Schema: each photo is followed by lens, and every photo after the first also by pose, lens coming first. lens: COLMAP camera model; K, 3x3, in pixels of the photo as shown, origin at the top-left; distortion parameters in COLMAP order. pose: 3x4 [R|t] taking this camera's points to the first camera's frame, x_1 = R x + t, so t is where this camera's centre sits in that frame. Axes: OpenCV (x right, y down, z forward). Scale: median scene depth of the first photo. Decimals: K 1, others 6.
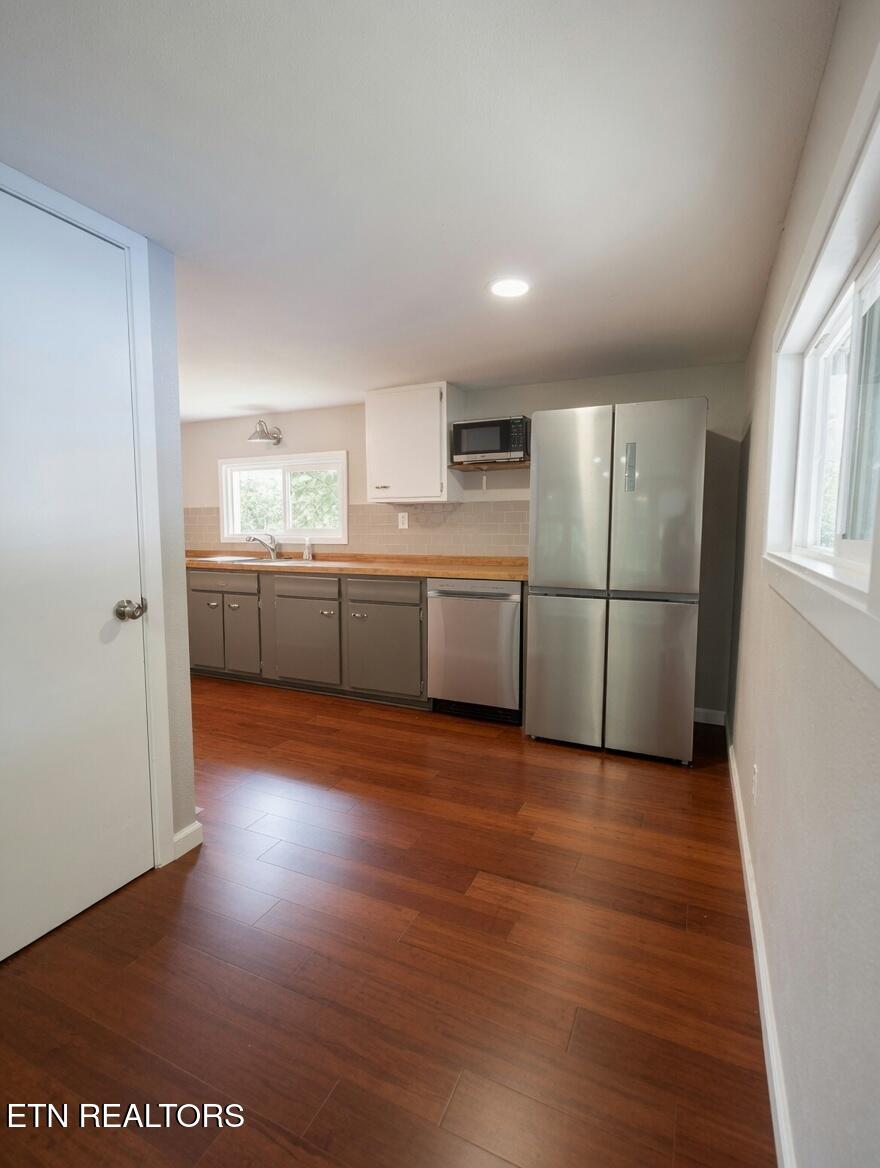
lens RADIAL K [[561.7, 0, 435.5], [0, 561.7, 587.8], [0, 0, 1]] dist [0.005288, 0.000562]
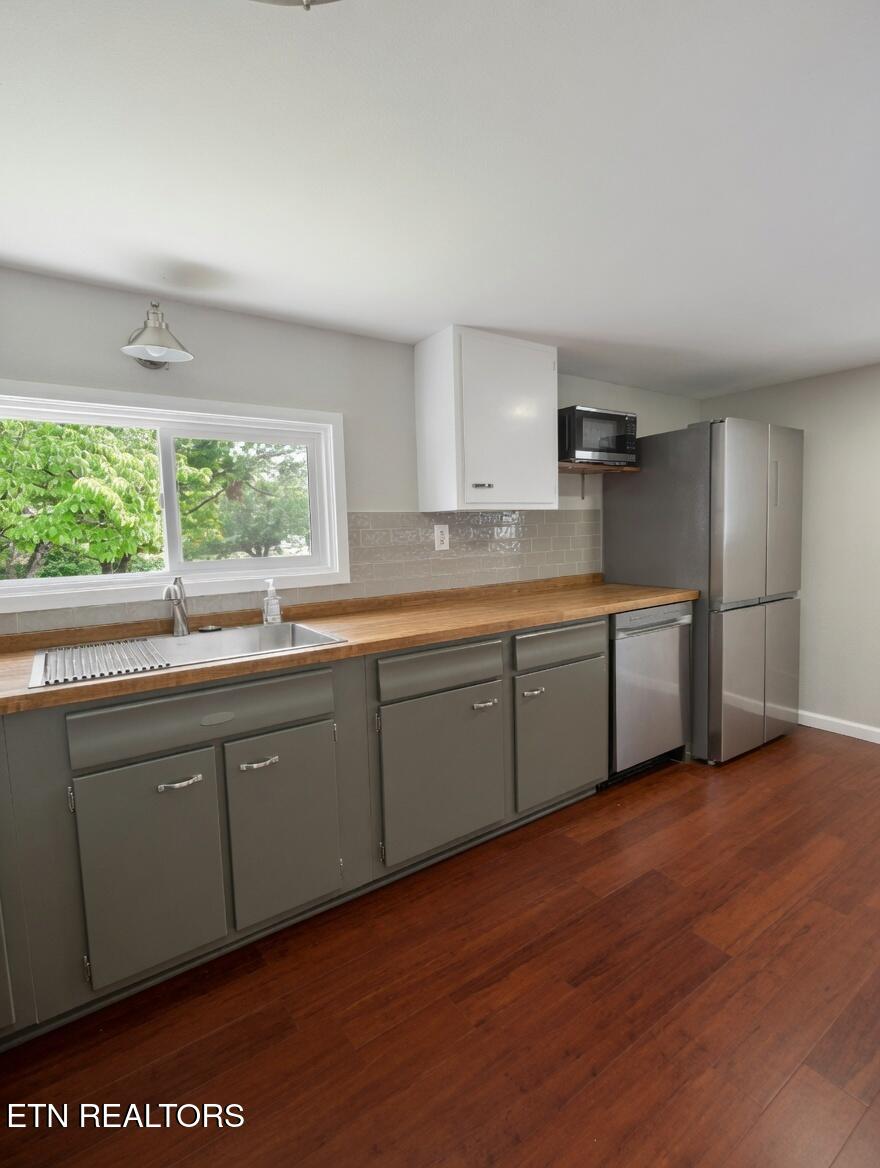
lens RADIAL K [[561.7, 0, 438.5], [0, 561.7, 575.1], [0, 0, 1]] dist [0.005288, 0.000562]
pose [[0.490359, -0.092638, 0.866583, -0.730470], [0.116738, 0.992356, 0.040026, -0.118362], [-0.863666, 0.081536, 0.497425, 0.784305]]
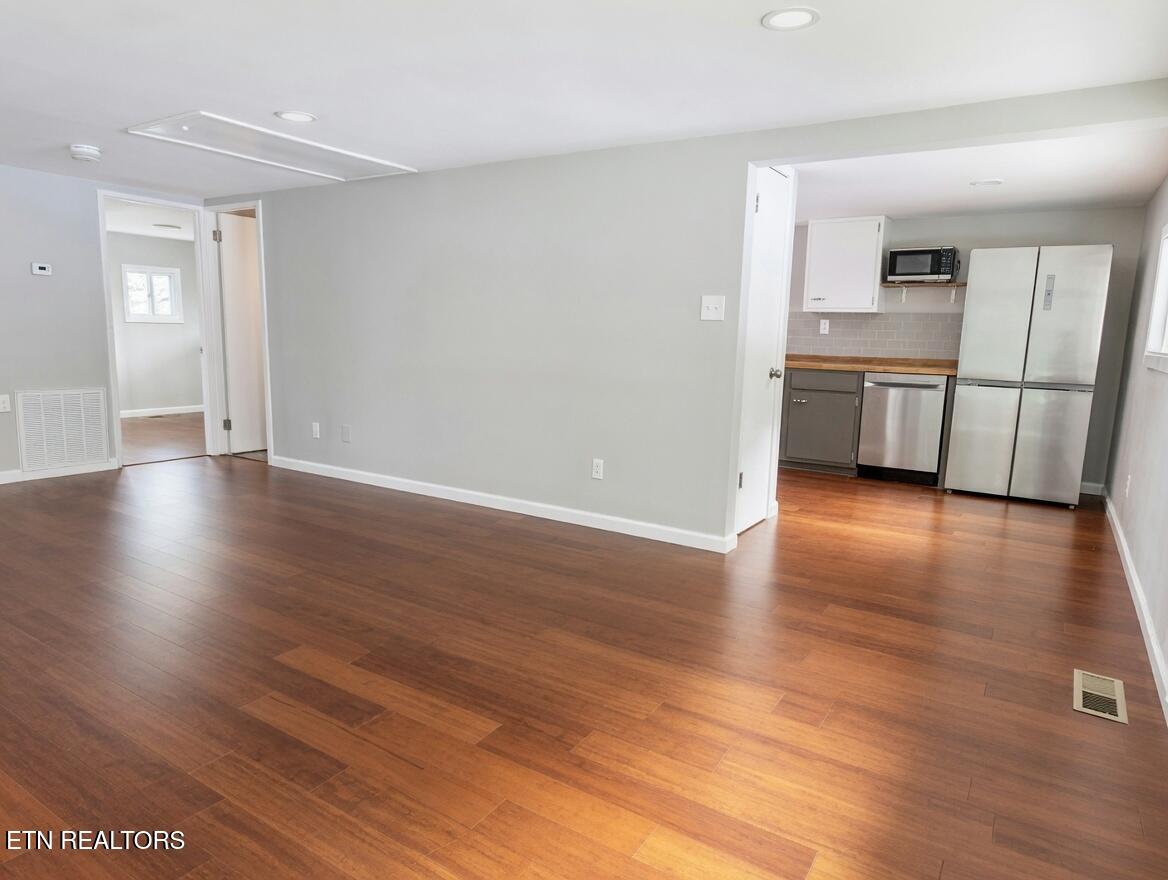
lens RADIAL K [[736.1, 0, 585.6], [0, 736.1, 463.7], [0, 0, 1]] dist [0.004088, 0.000866]
pose [[0.991790, 0.047066, -0.118900, -0.419954], [-0.038875, 0.996768, 0.070301, 0.093809], [0.121825, -0.065101, 0.990414, -0.740343]]
